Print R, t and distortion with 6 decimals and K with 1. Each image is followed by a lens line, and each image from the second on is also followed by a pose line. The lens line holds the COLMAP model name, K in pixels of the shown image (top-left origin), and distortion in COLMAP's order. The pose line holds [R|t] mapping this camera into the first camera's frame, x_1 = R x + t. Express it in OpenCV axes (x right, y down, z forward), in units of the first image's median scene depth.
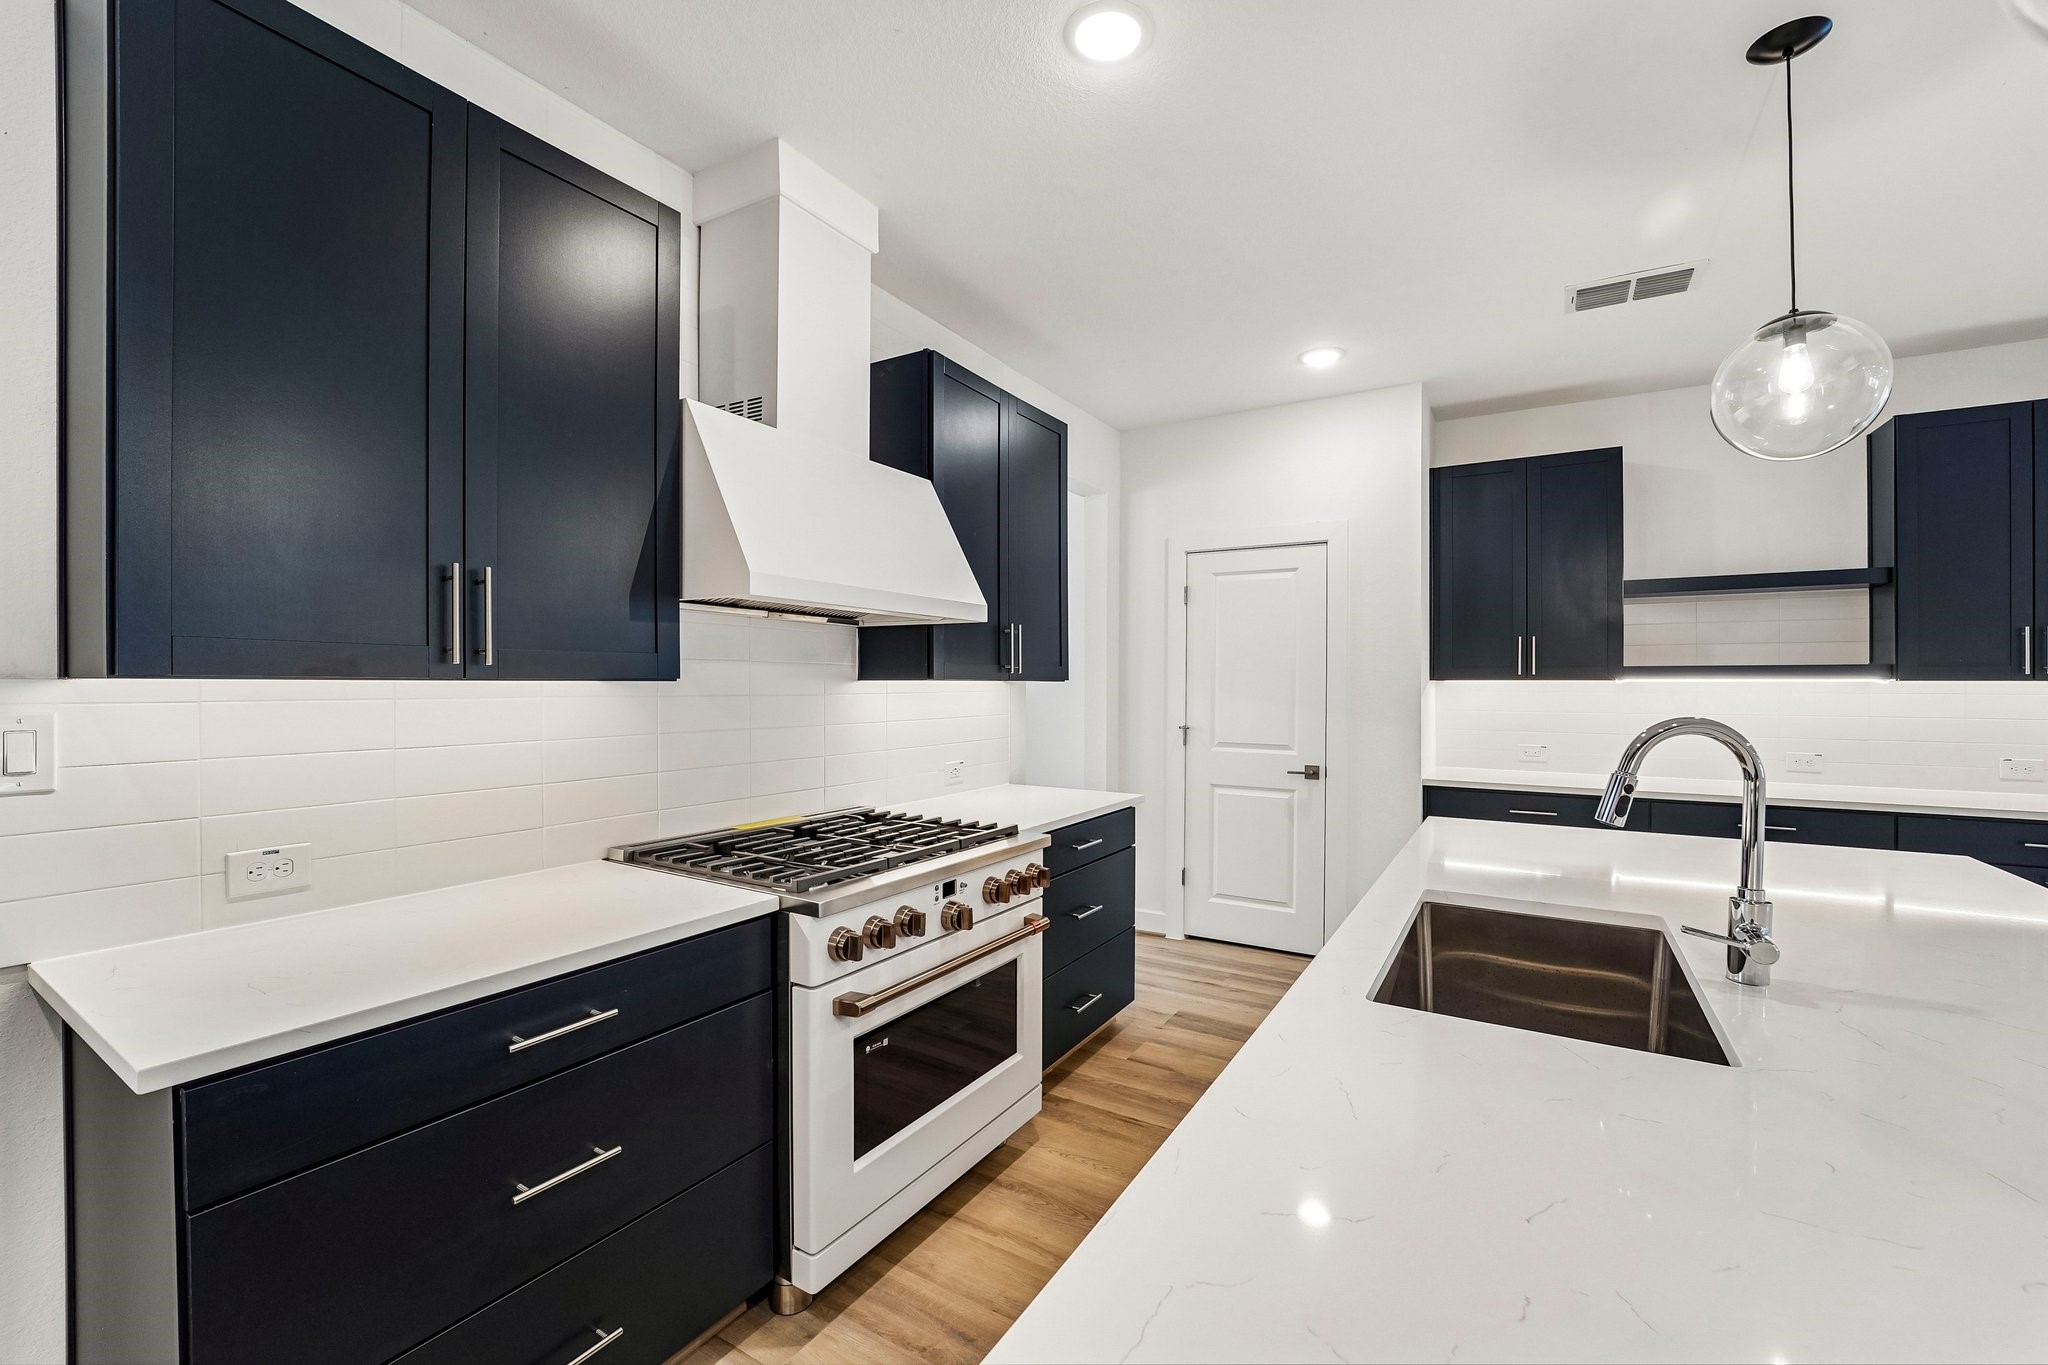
lens RADIAL K [[839.5, 0, 1020.4], [0, 839.5, 678.6], [0, 0, 1]] dist [-0.014990, -0.000536]
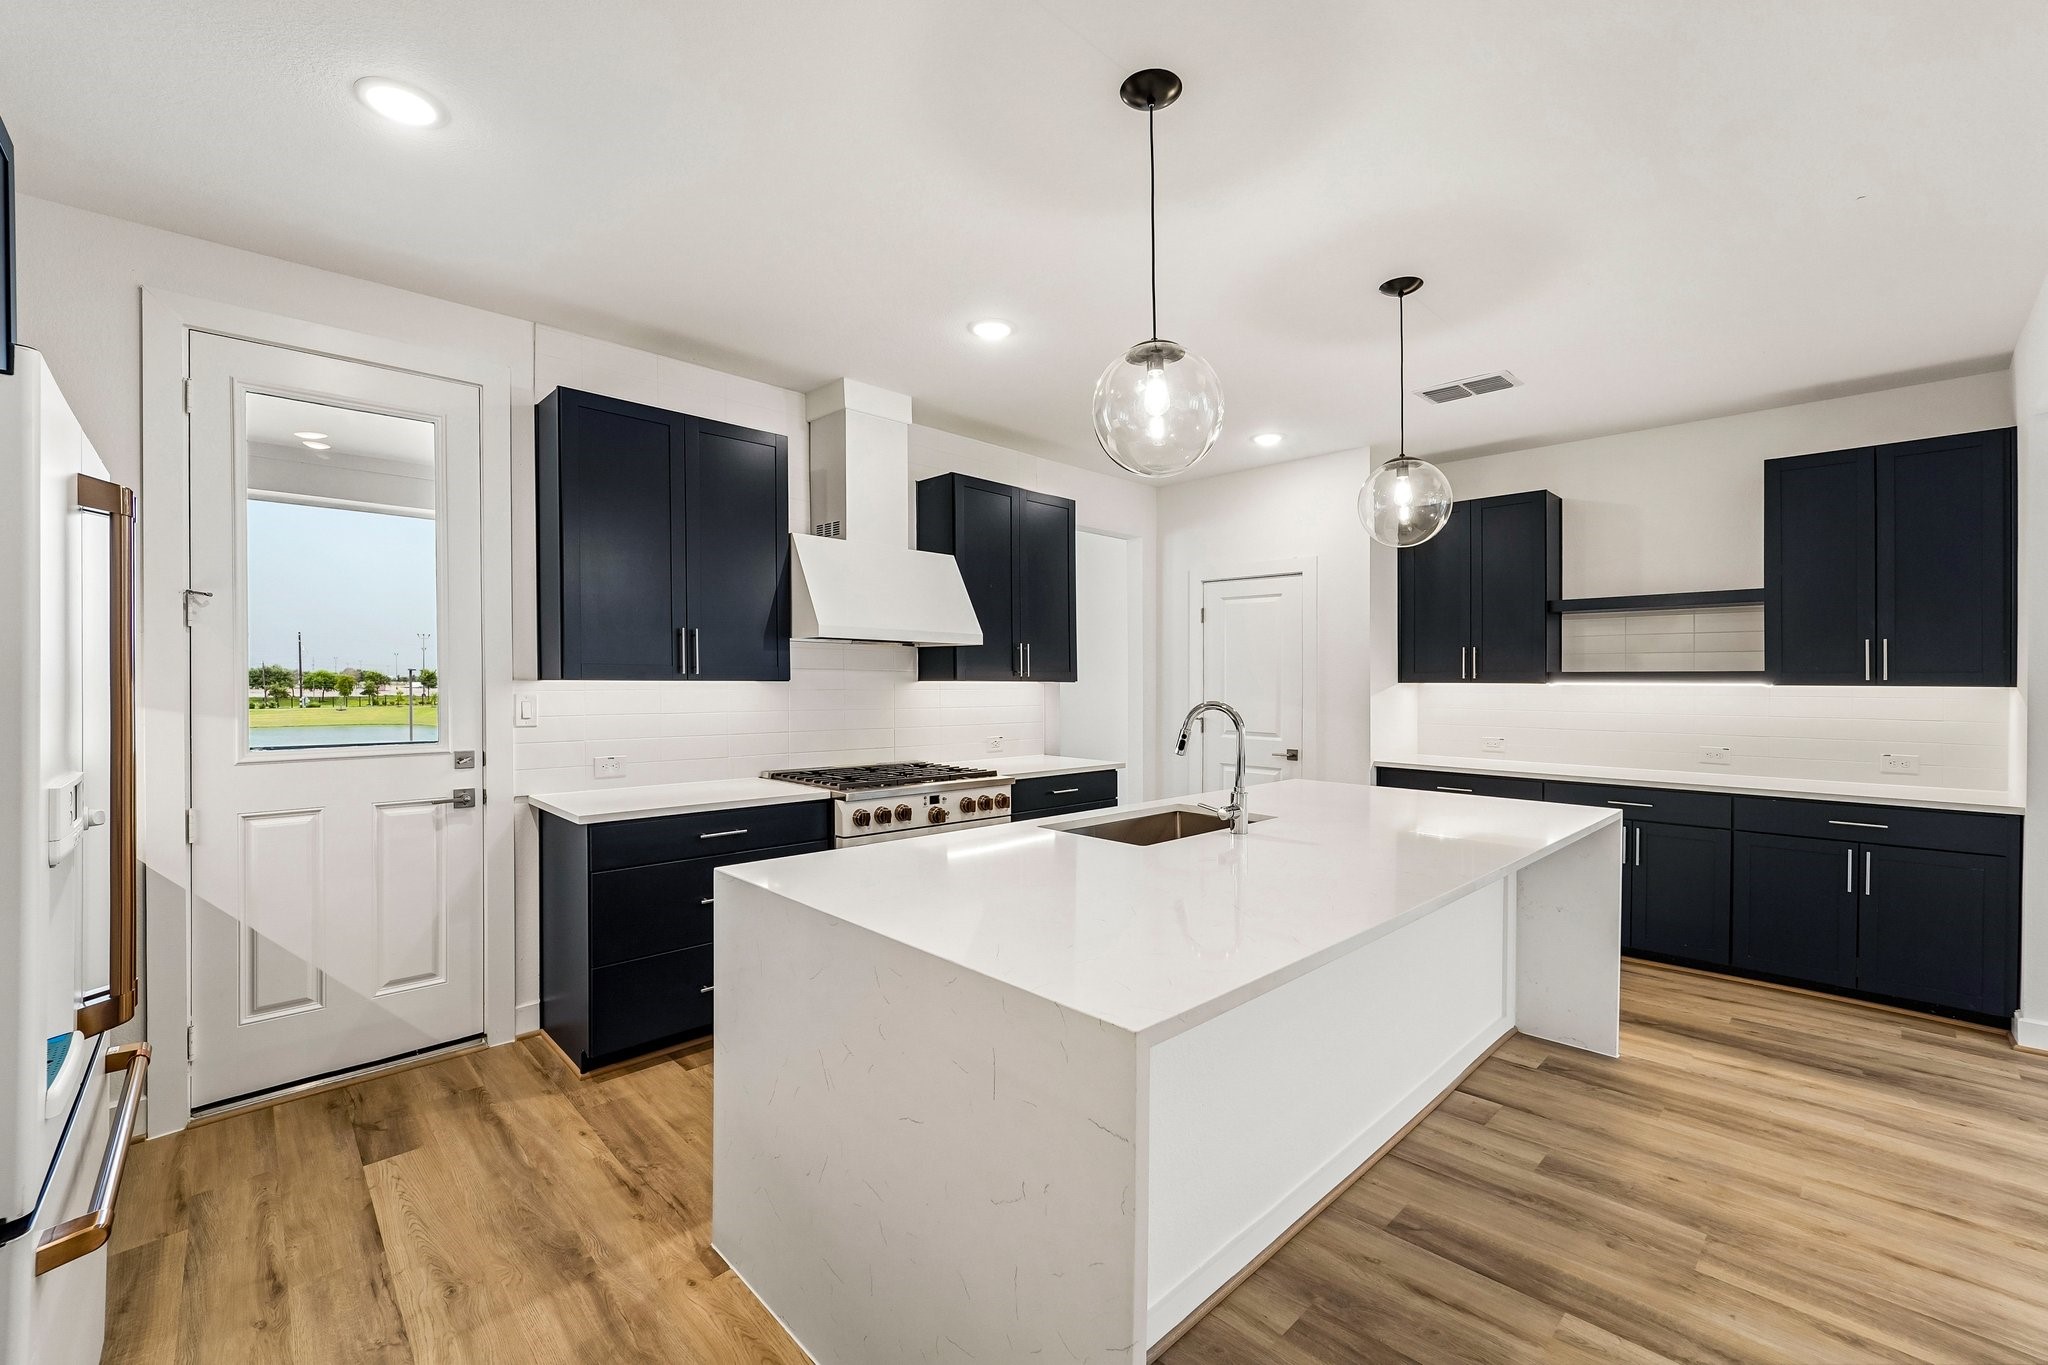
lens RADIAL K [[839.5, 0, 1022.2], [0, 839.5, 699.4], [0, 0, 1]] dist [-0.014990, -0.000536]
pose [[0.969168, 0.009672, -0.246212, 0.408126], [-0.003396, 0.999659, 0.025904, -0.005568], [0.246379, -0.024269, 0.968870, -0.511952]]
